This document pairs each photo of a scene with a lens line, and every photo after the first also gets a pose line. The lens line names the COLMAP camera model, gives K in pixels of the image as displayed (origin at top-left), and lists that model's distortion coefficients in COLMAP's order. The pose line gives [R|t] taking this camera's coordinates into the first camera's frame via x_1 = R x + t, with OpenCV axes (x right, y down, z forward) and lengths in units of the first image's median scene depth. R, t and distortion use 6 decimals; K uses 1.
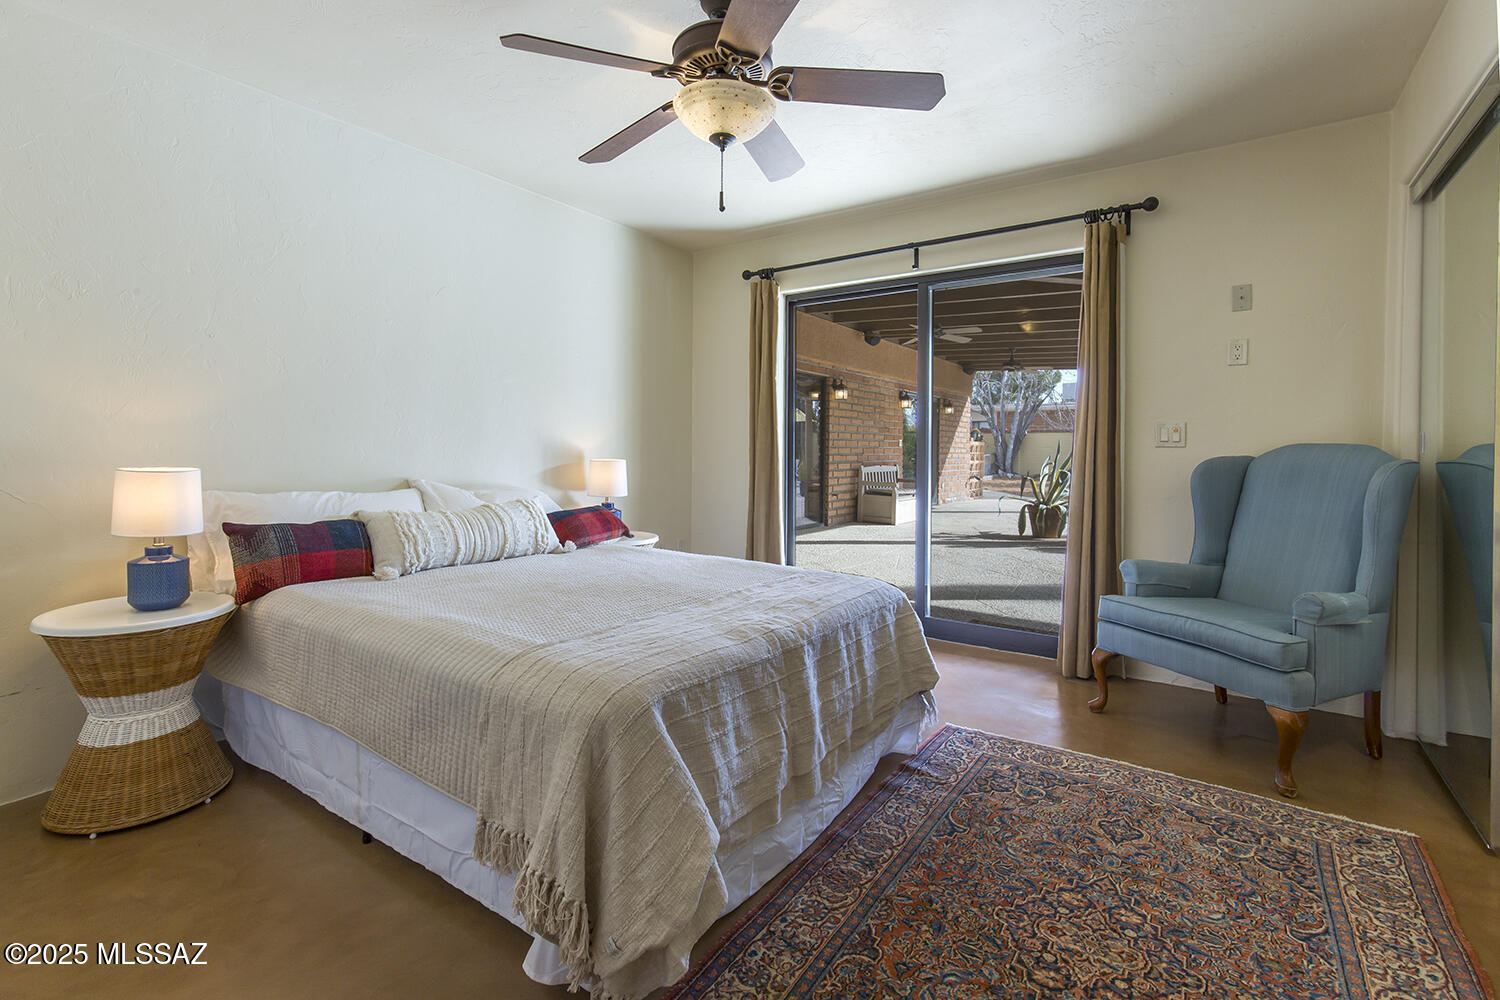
lens RADIAL K [[678.0, 0, 754.5], [0, 678.0, 468.6], [0, 0, 1]] dist [0.005288, 0.000163]
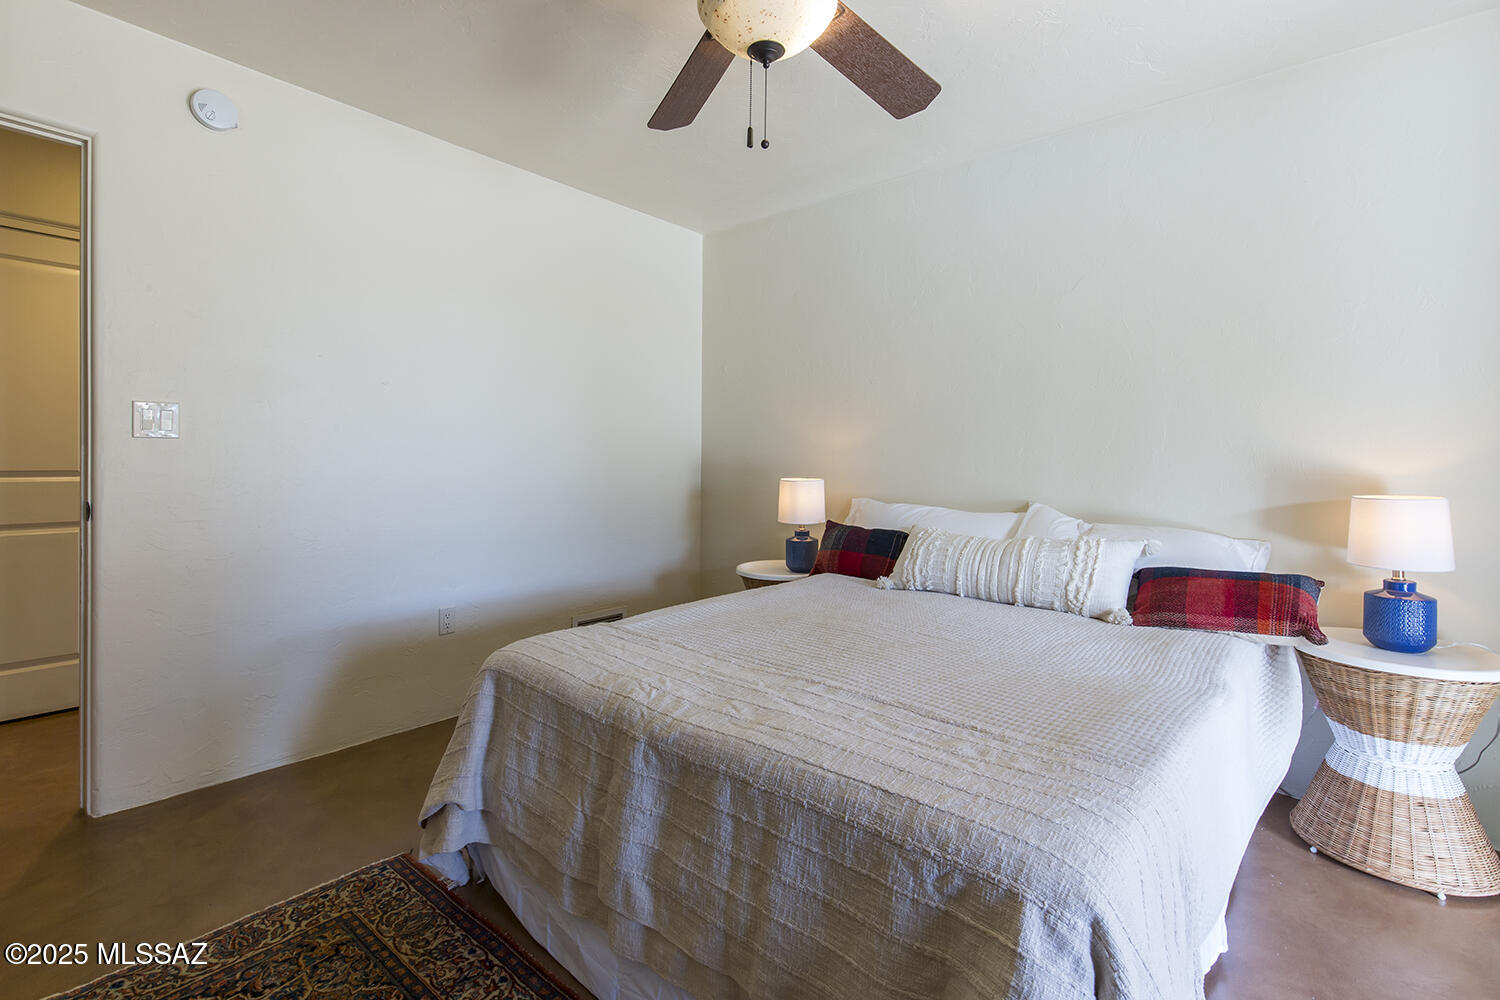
lens RADIAL K [[715.1, 0, 716.8], [0, 715.1, 451.9], [0, 0, 1]] dist [0.002463, 0.000089]
pose [[-0.138139, -0.014883, -0.990301, 0.588493], [-0.038700, 0.999205, -0.009618, -0.030694], [0.989656, 0.036996, -0.138605, 0.842782]]
